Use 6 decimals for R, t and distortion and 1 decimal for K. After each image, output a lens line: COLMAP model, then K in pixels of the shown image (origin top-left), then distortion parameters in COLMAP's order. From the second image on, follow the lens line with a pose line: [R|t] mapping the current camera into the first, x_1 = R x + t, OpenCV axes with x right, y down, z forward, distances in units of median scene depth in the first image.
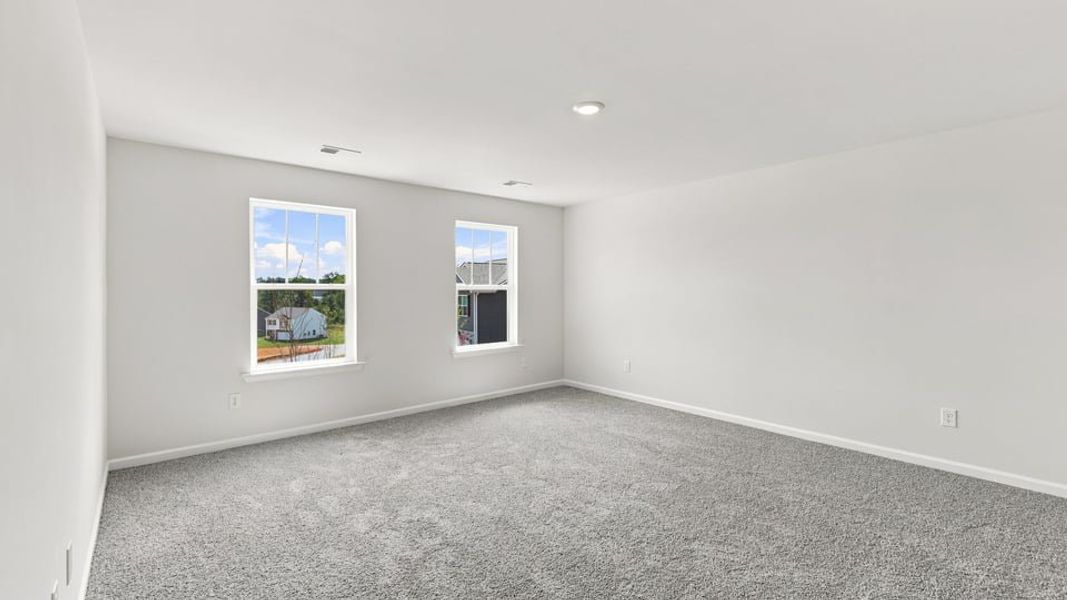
lens RADIAL K [[453.4, 0, 533.5], [0, 453.4, 300.0], [0, 0, 1]] dist [-0.000372, -0.000010]
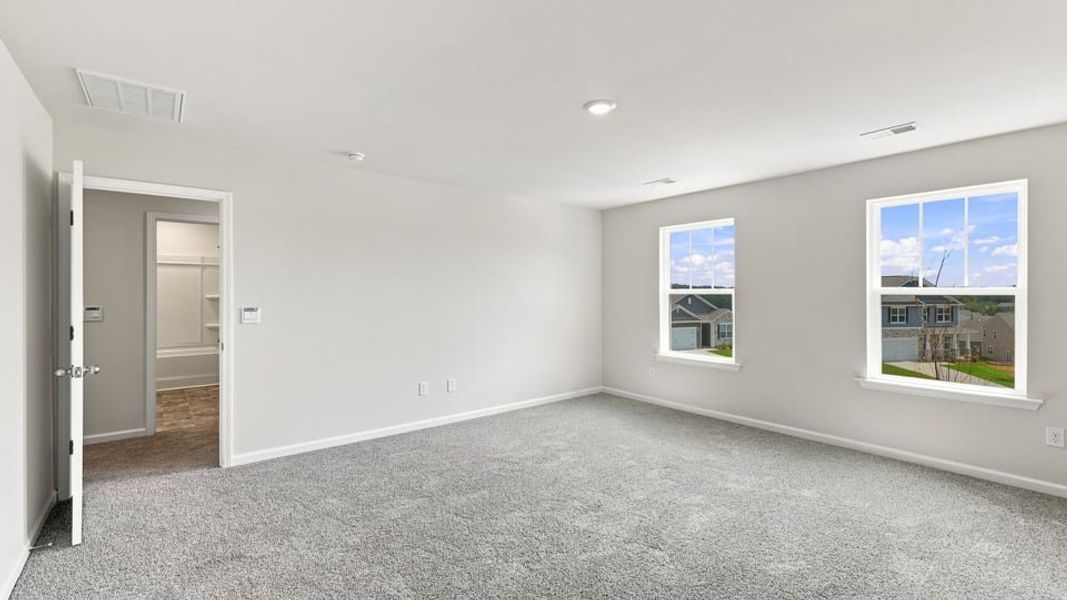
lens RADIAL K [[453.4, 0, 533.5], [0, 453.4, 300.0], [0, 0, 1]] dist [-0.000372, -0.000010]
pose [[-0.010582, 0.017016, -0.999799, 0.608883], [-0.023967, 0.999564, 0.017265, -0.015082], [0.999657, 0.024145, -0.010170, 0.489521]]
